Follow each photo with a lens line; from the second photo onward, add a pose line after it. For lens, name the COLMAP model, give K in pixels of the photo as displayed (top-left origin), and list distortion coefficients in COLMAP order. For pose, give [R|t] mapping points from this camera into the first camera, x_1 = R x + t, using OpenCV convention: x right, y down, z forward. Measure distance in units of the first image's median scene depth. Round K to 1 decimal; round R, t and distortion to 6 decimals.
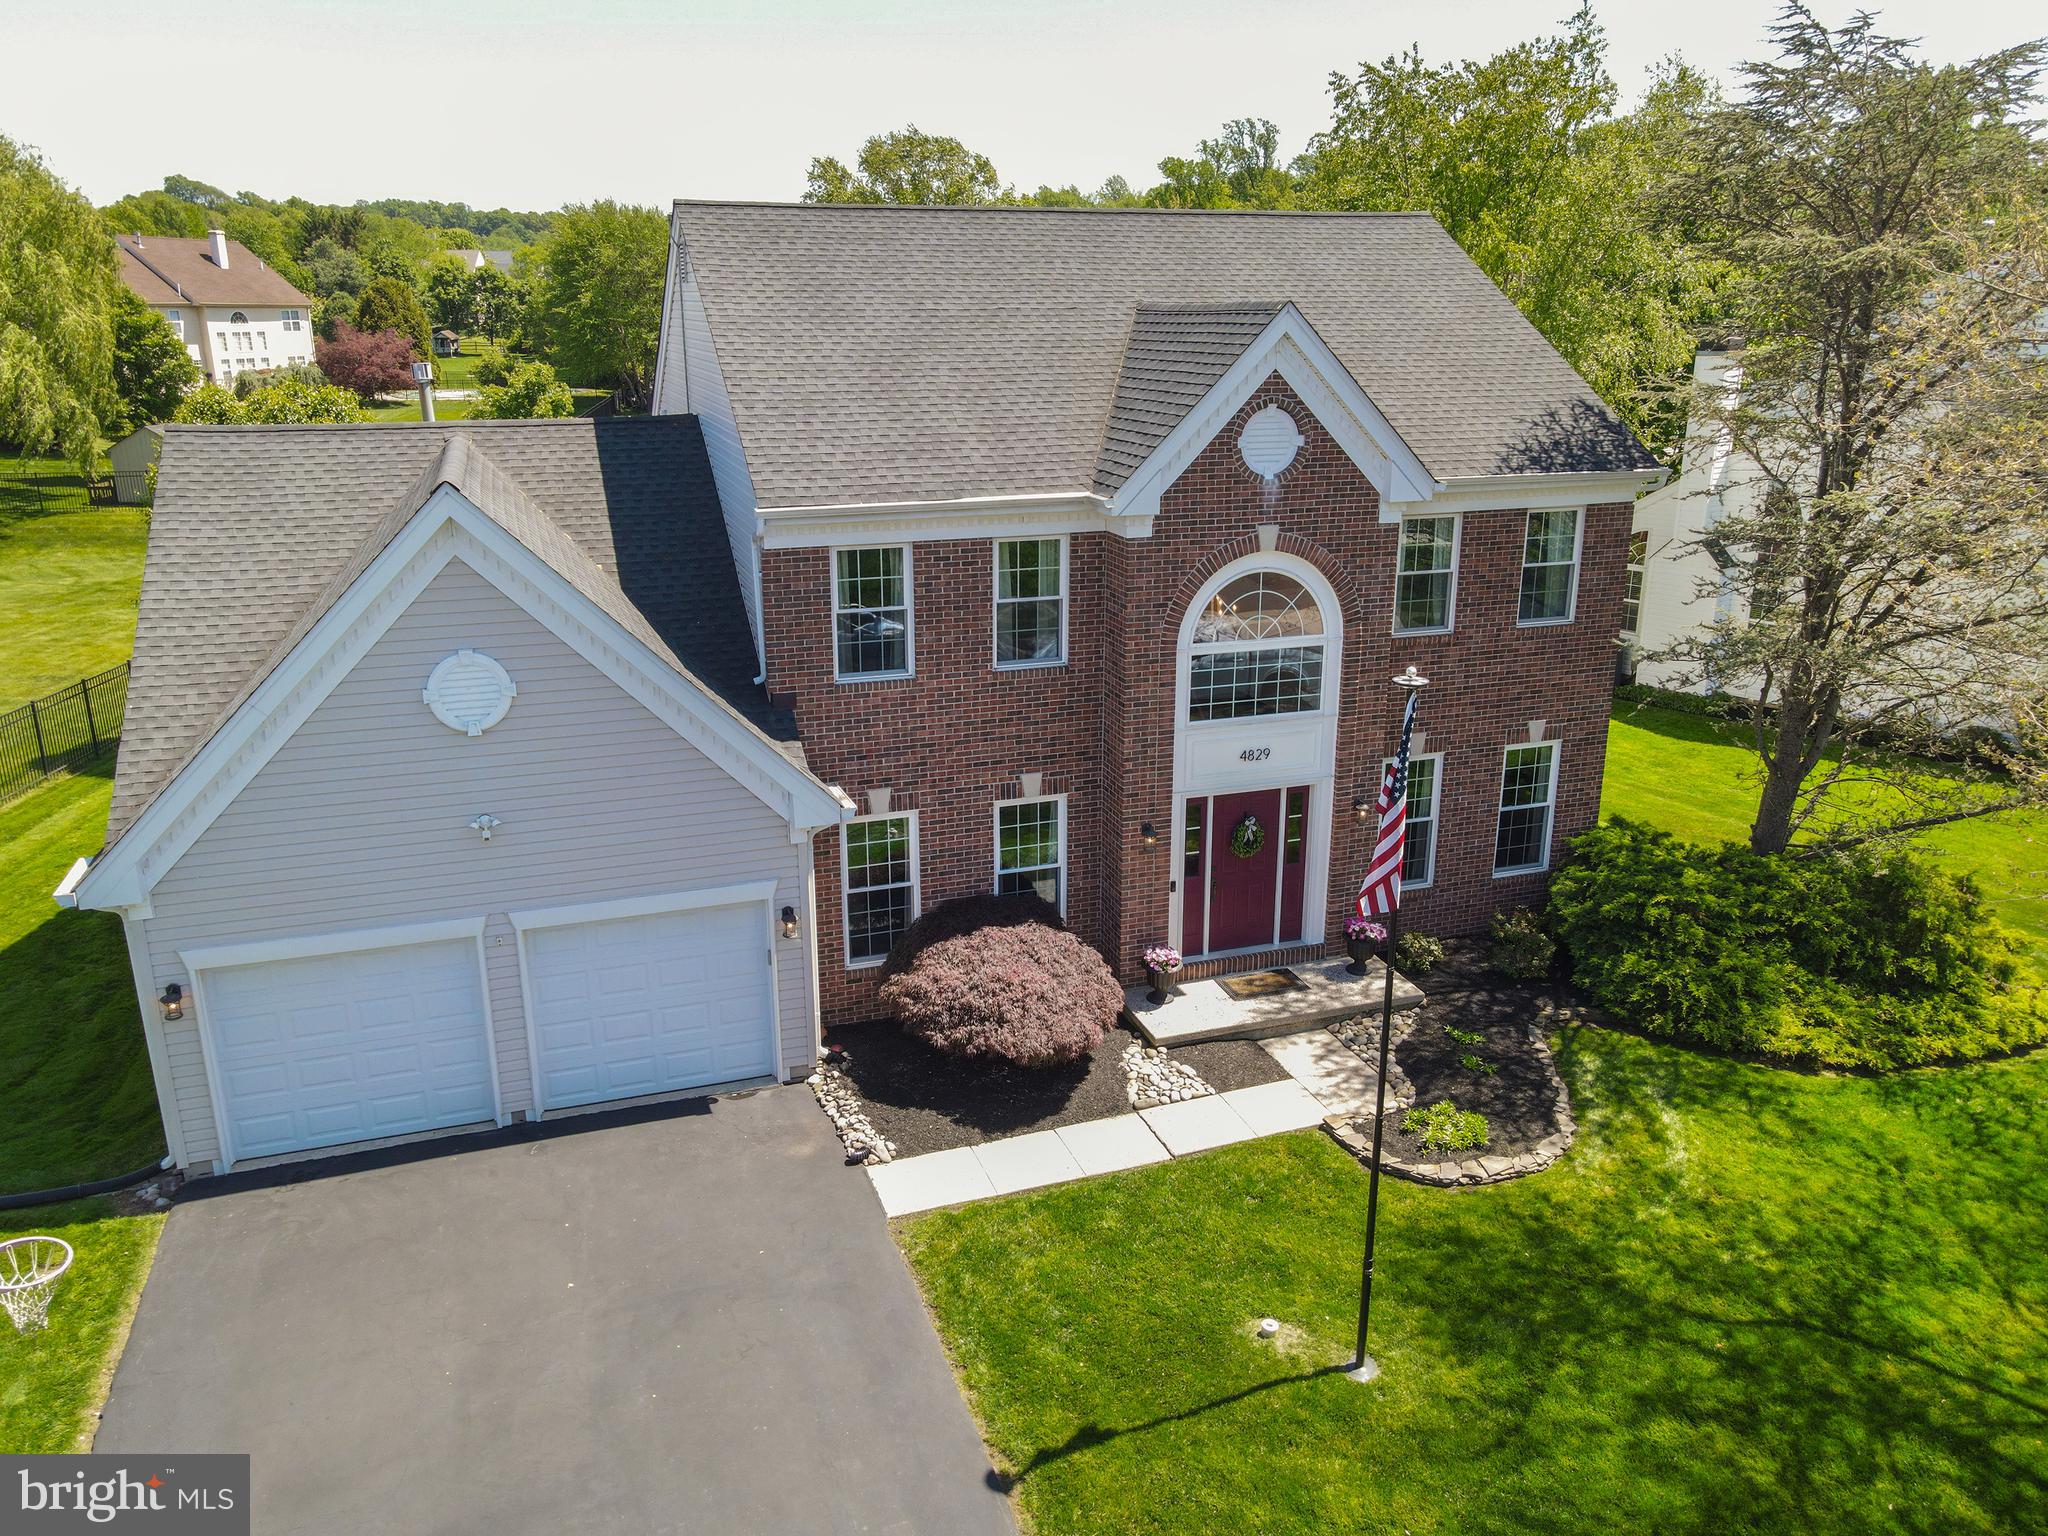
lens RADIAL K [[1484.5, 0, 1024.0], [0, 1484.5, 768.0], [0, 0, 1]] dist [0.014240, 0.009949]
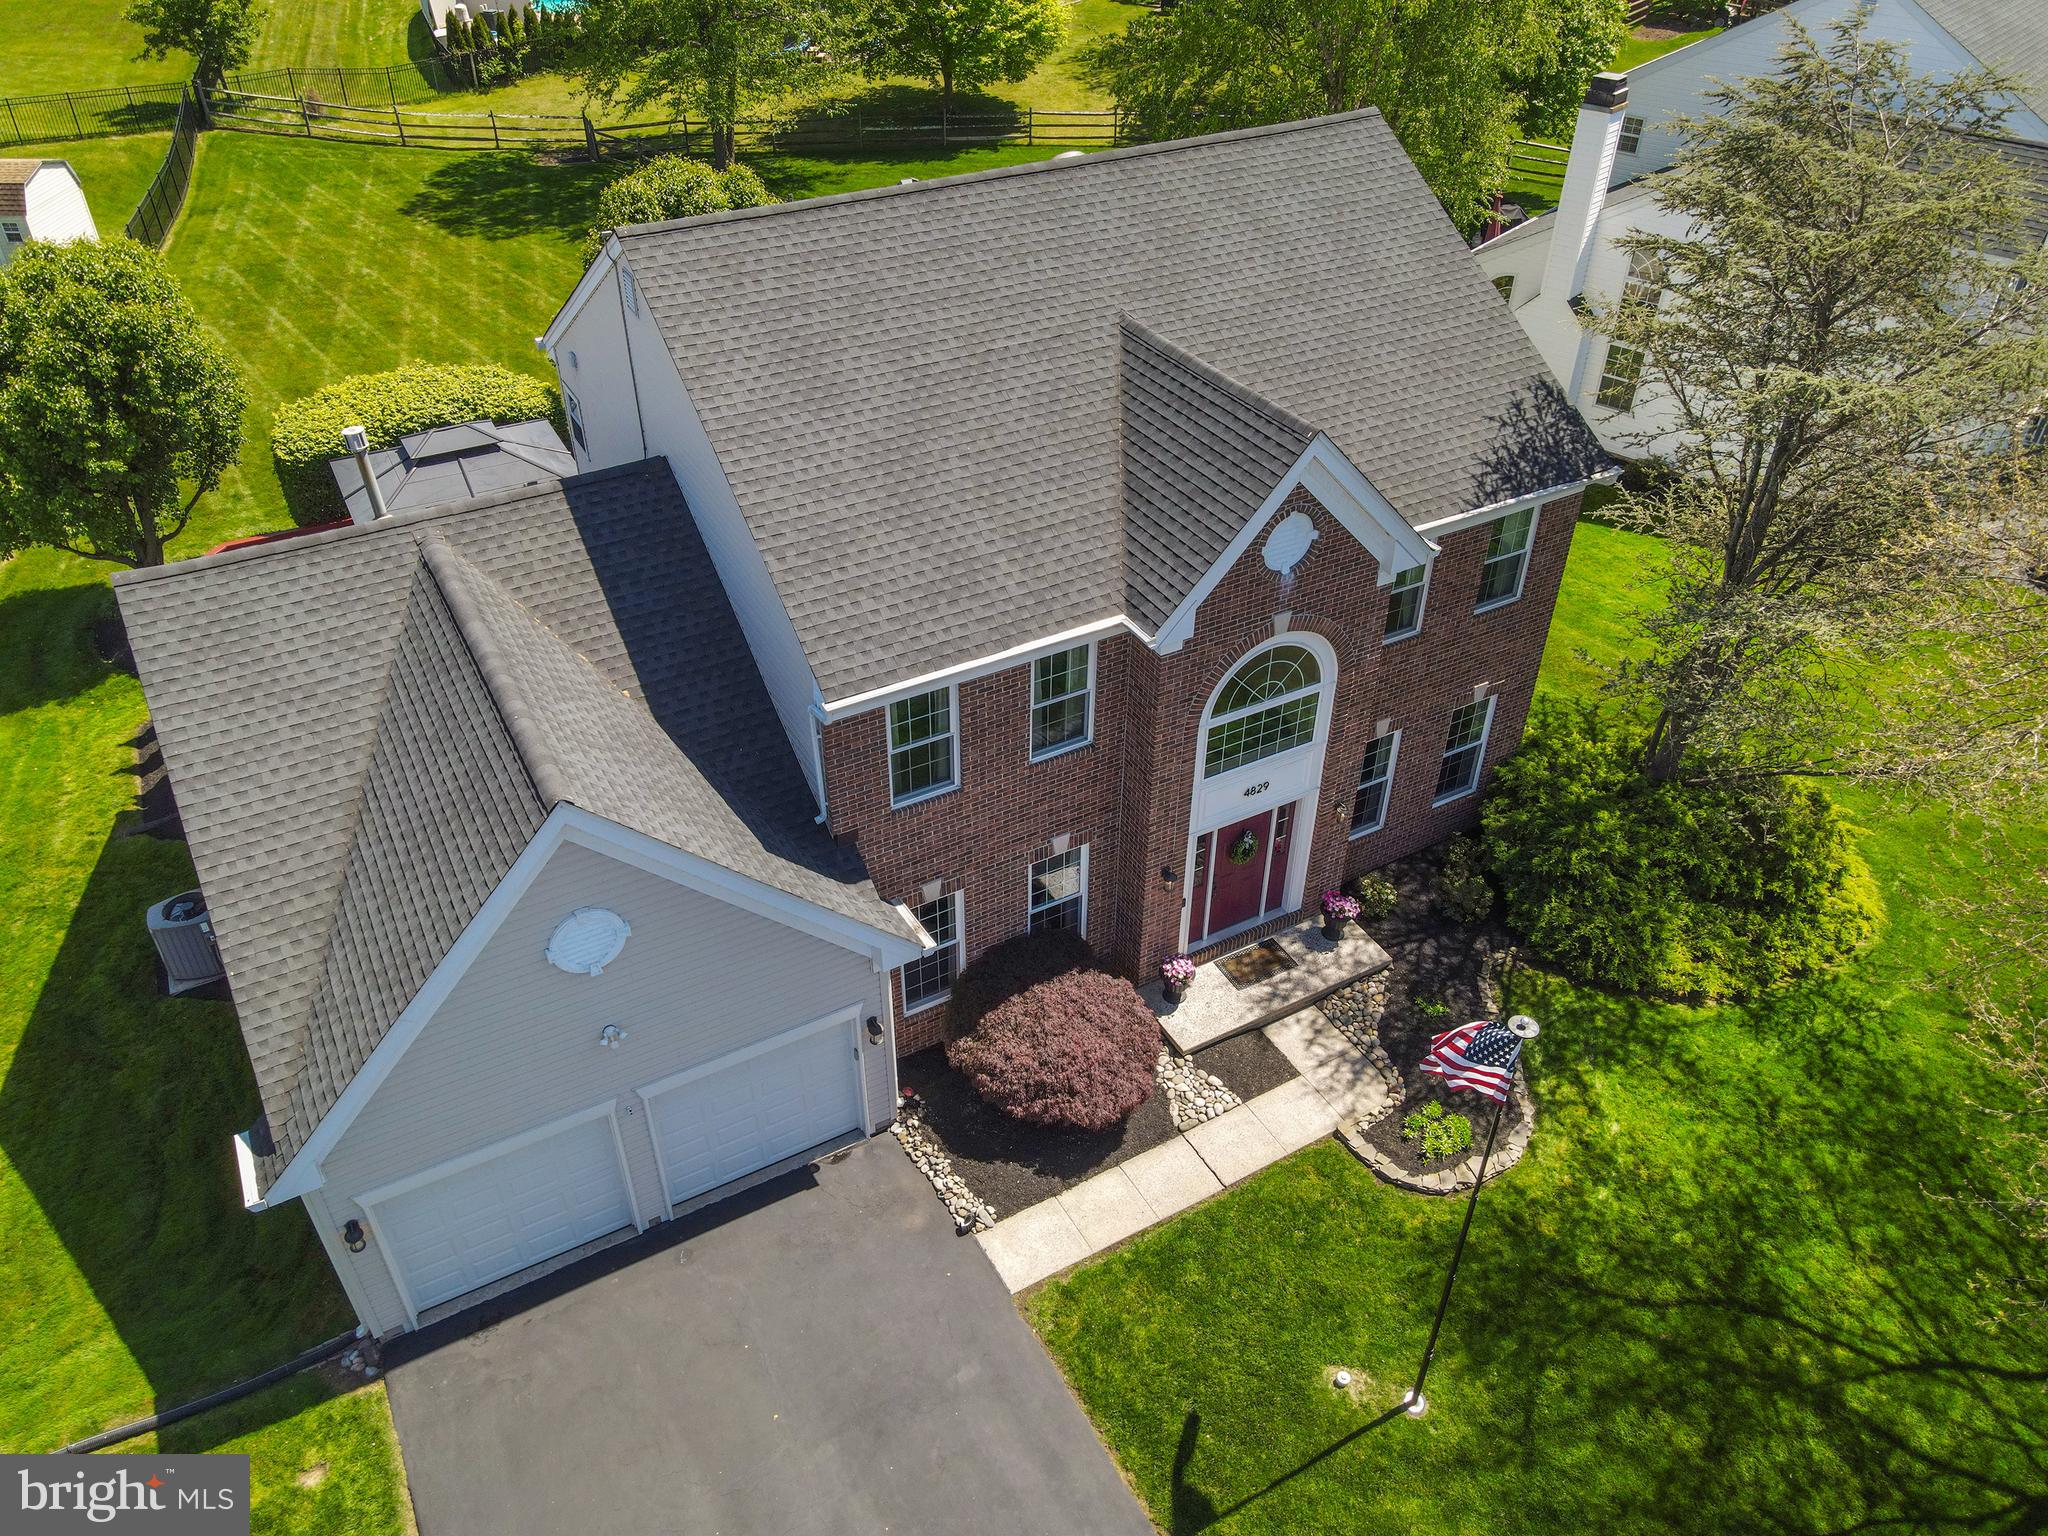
lens RADIAL K [[1484.5, 0, 1024.0], [0, 1484.5, 768.0], [0, 0, 1]] dist [0.014240, 0.009949]
pose [[0.984161, -0.103260, 0.144096, -0.184474], [0.047212, 0.936155, 0.348404, -0.450511], [-0.170872, -0.336083, 0.926202, 0.022099]]
